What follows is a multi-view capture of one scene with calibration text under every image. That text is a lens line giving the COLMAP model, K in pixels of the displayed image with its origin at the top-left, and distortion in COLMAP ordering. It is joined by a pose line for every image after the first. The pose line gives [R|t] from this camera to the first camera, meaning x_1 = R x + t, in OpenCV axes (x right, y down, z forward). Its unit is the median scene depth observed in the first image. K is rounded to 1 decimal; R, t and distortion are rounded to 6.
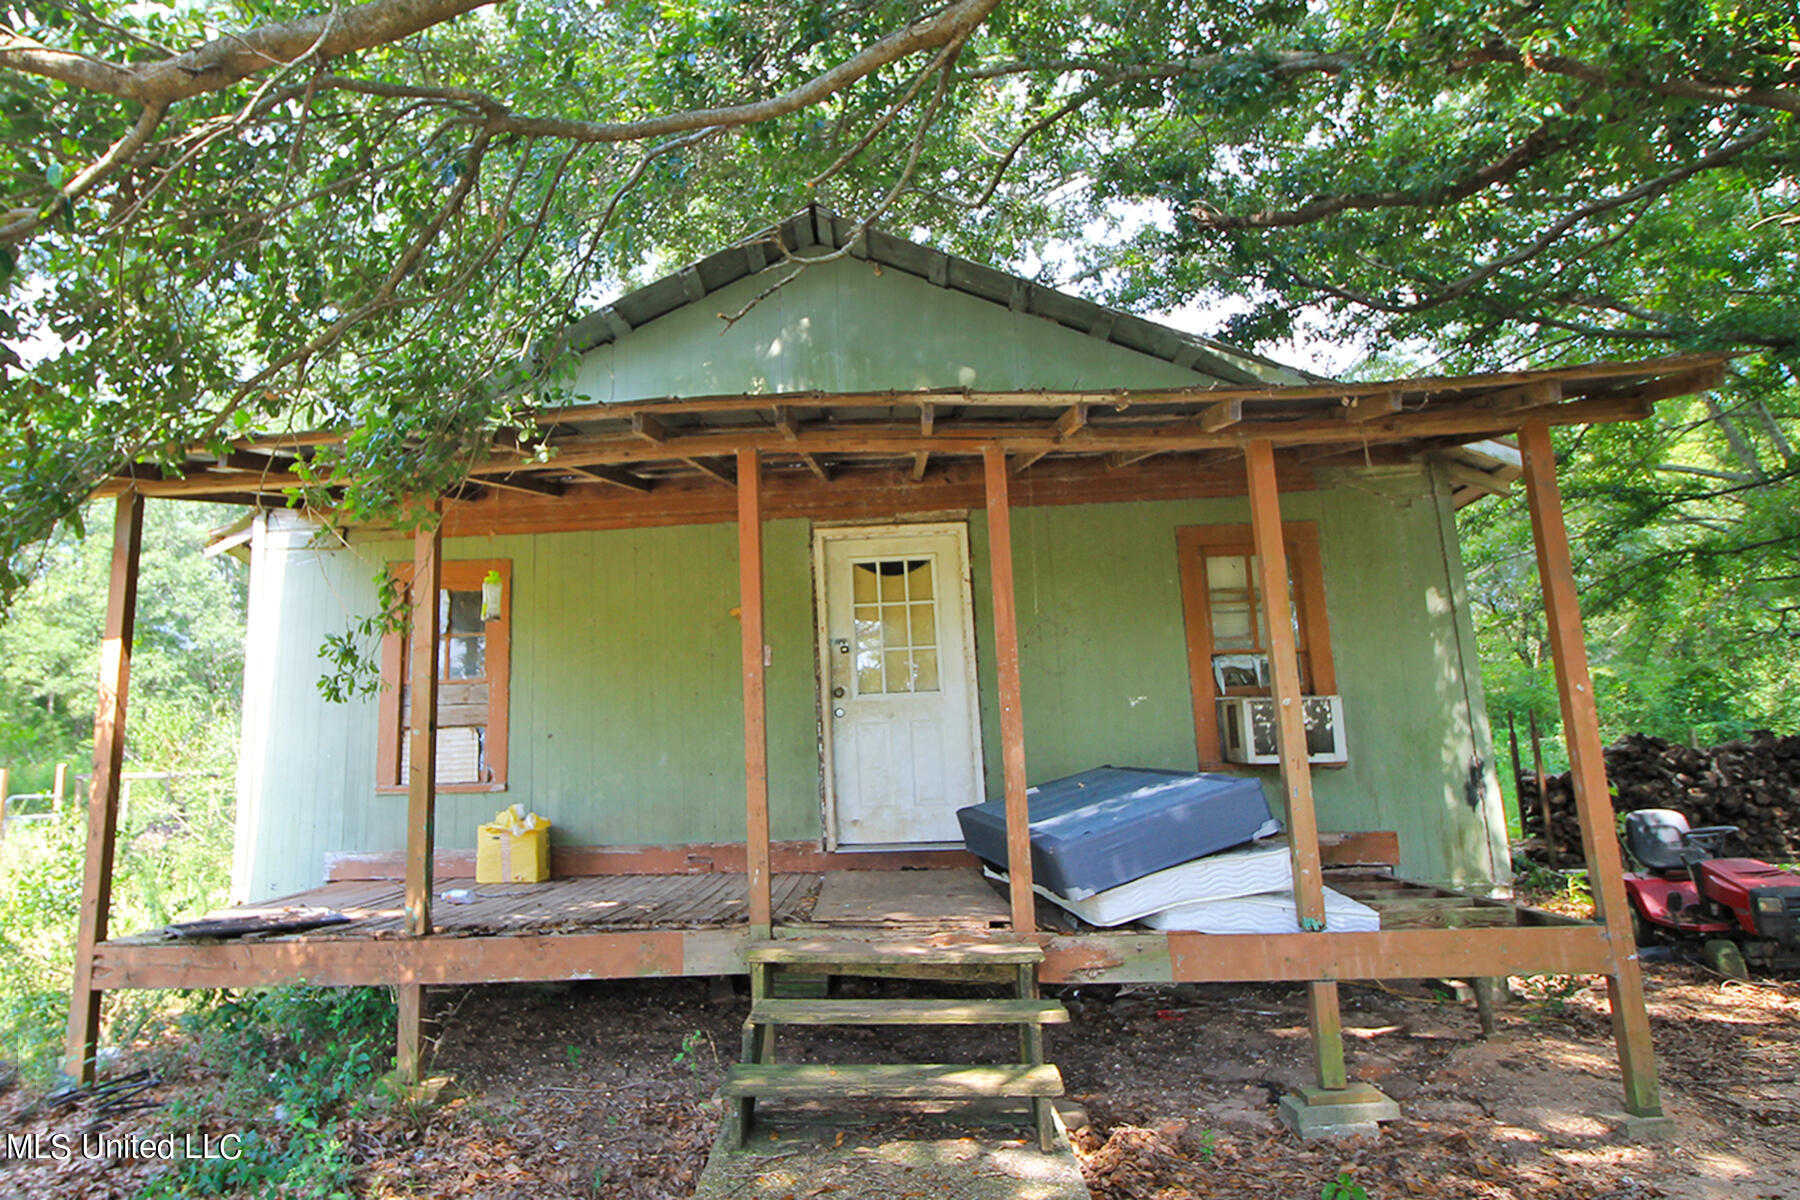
lens RADIAL K [[987.8, 0, 902.2], [0, 987.8, 601.4], [0, 0, 1]] dist [0.004798, -0.005957]
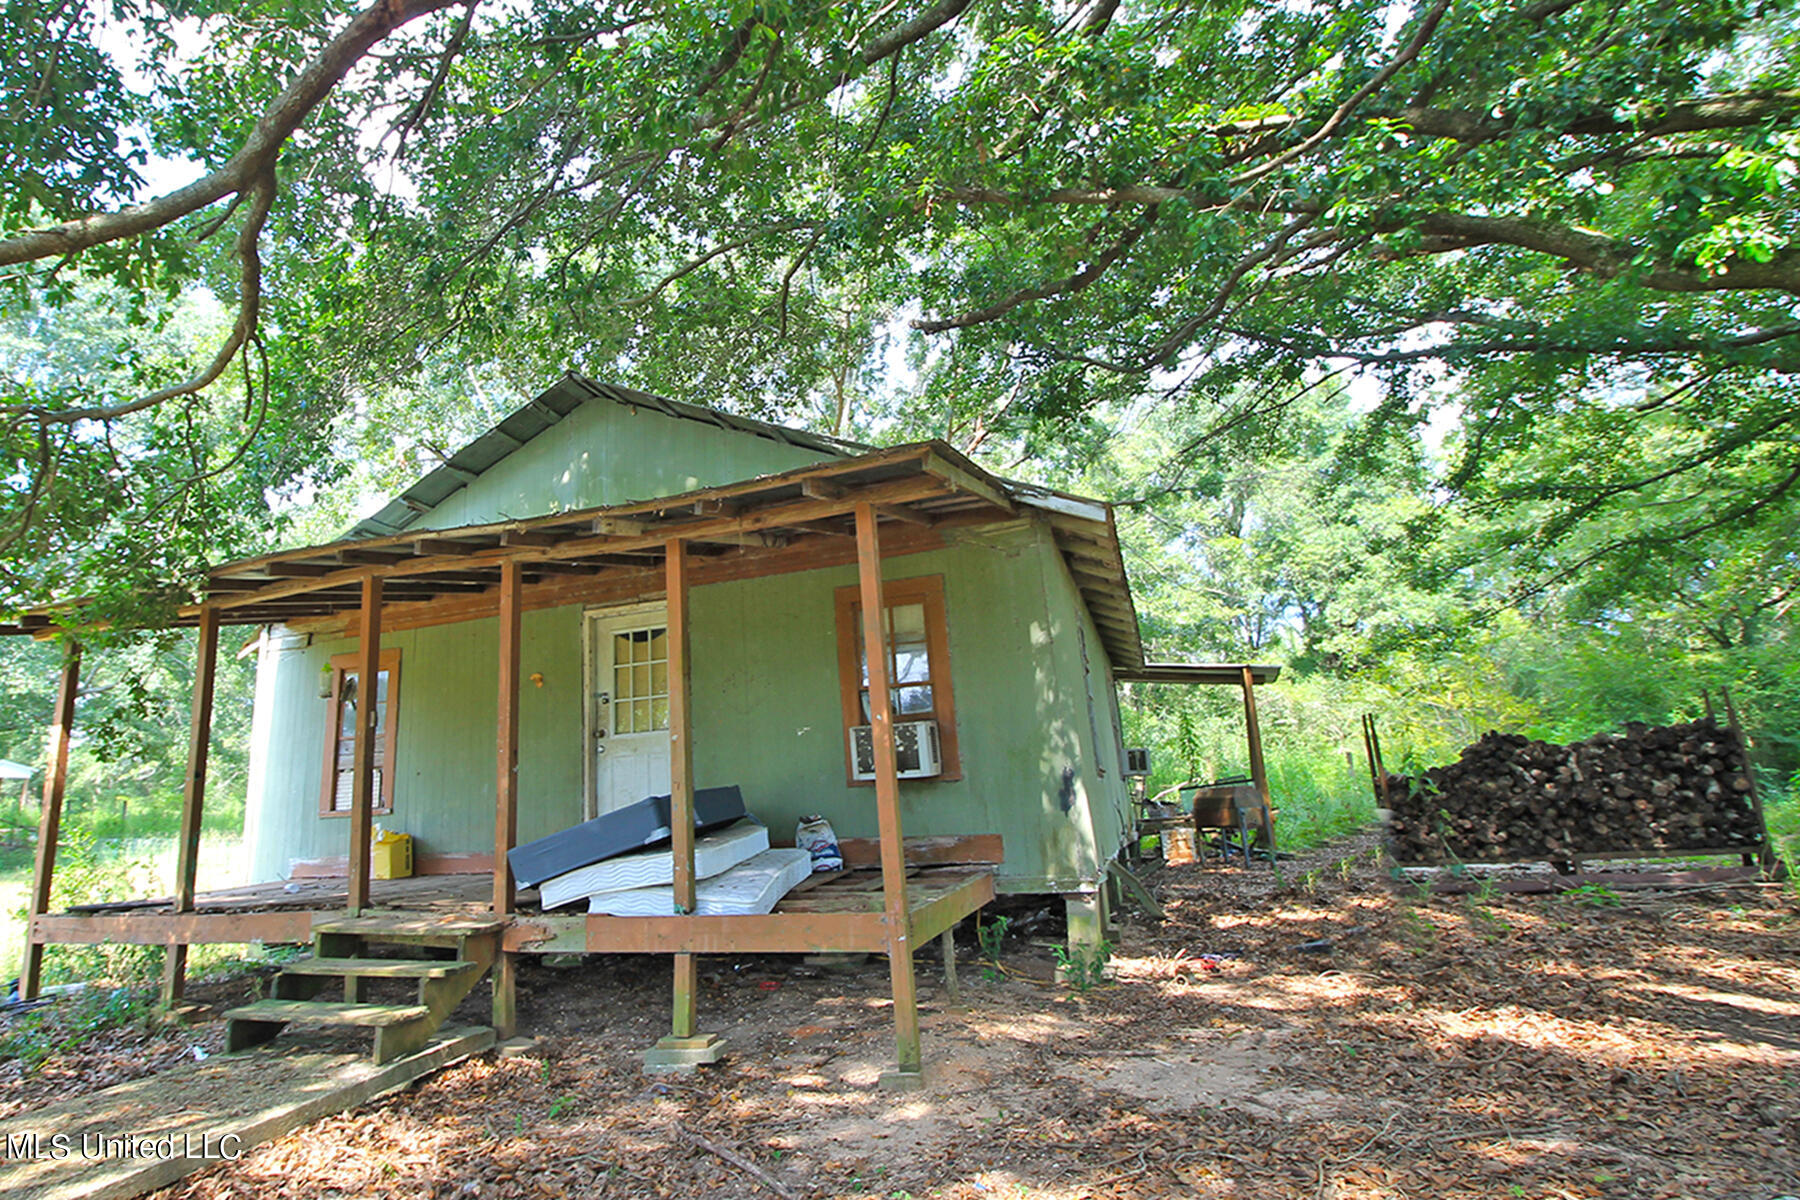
lens RADIAL K [[854.7, 0, 883.6], [0, 854.7, 601.5], [0, 0, 1]] dist [-0.003018, -0.008501]
pose [[0.969028, -0.078807, -0.234037, 0.582189], [0.069007, 0.996373, -0.049785, -0.001122], [0.237112, 0.032093, 0.970952, -0.023260]]
